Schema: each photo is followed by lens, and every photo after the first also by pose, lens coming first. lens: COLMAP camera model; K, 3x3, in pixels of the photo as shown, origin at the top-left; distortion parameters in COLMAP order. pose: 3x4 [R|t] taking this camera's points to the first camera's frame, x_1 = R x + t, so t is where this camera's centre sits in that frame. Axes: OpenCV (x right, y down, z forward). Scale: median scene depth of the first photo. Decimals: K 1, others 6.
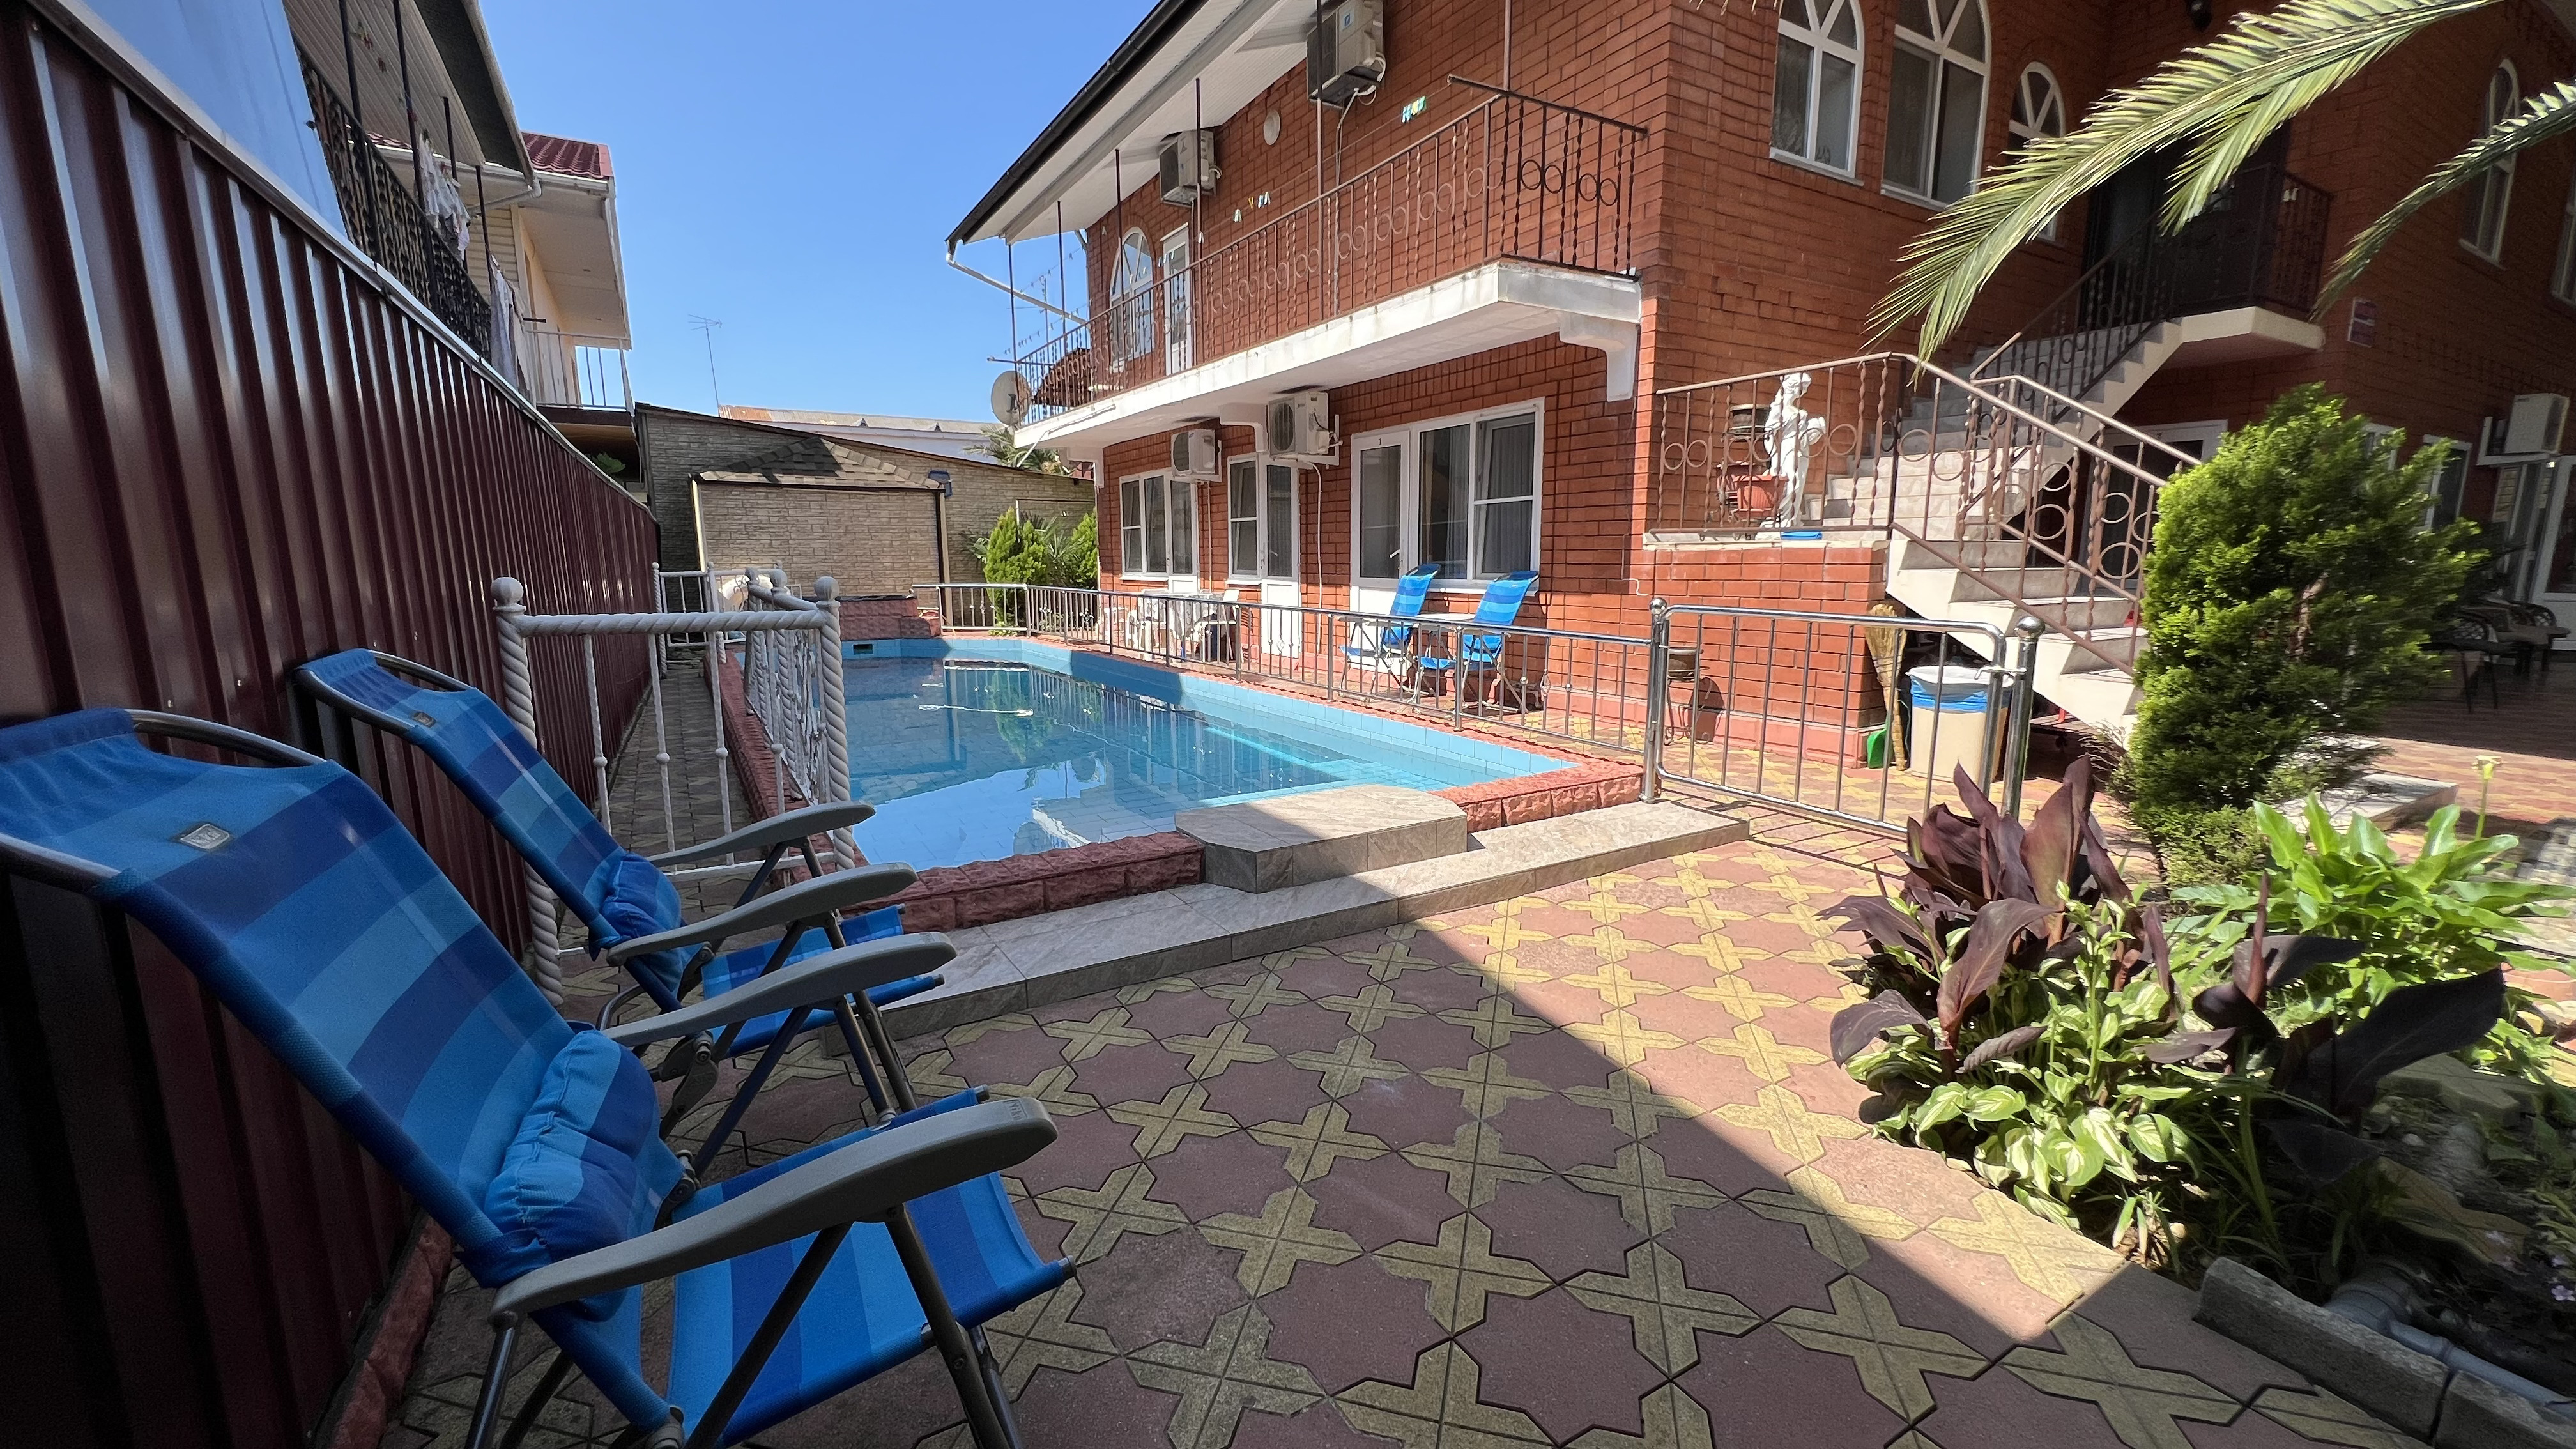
lens RADIAL K [[1028.4, 0, 1287.7], [0, 1028.4, 731.8], [0, 0, 1]] dist [-0.003292, 0.001857]
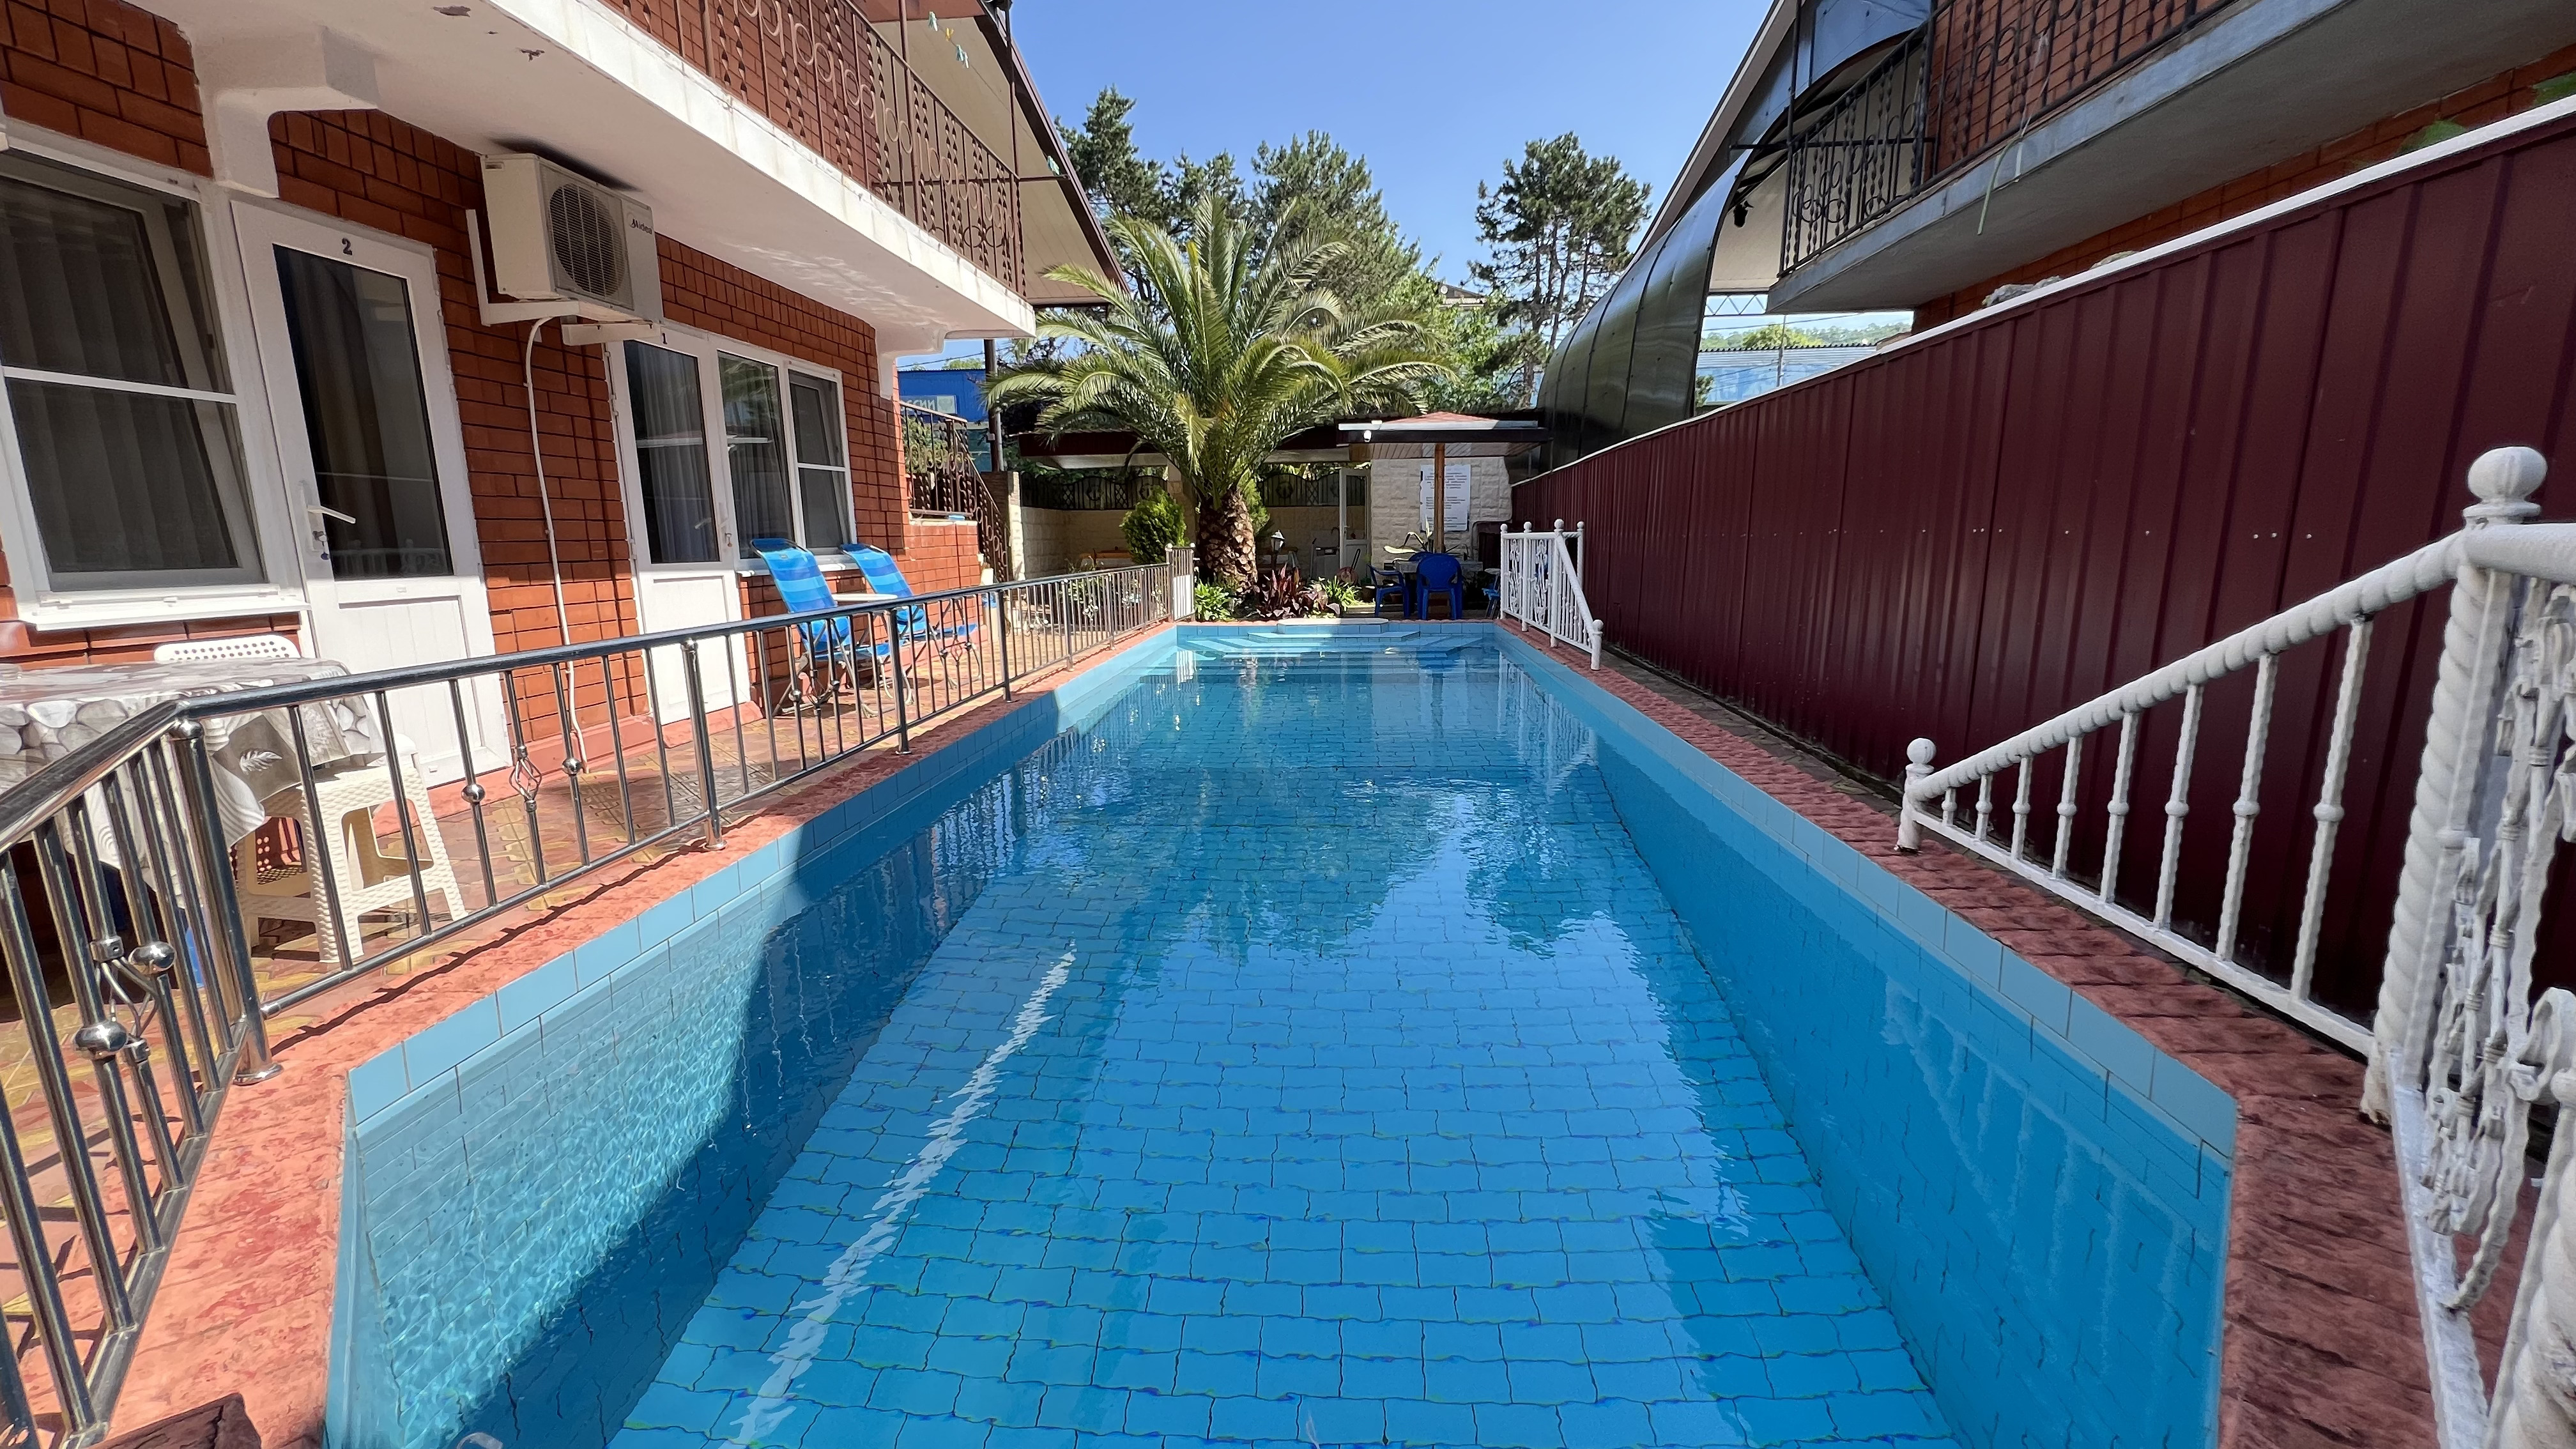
lens RADIAL K [[1028.4, 0, 1291.1], [0, 1028.4, 731.9], [0, 0, 1]] dist [-0.003292, 0.001857]
pose [[-0.817618, -0.093012, 0.568199, -0.563573], [0.115329, 0.940407, 0.319896, -0.205891], [-0.564093, 0.327083, -0.758166, 1.275070]]
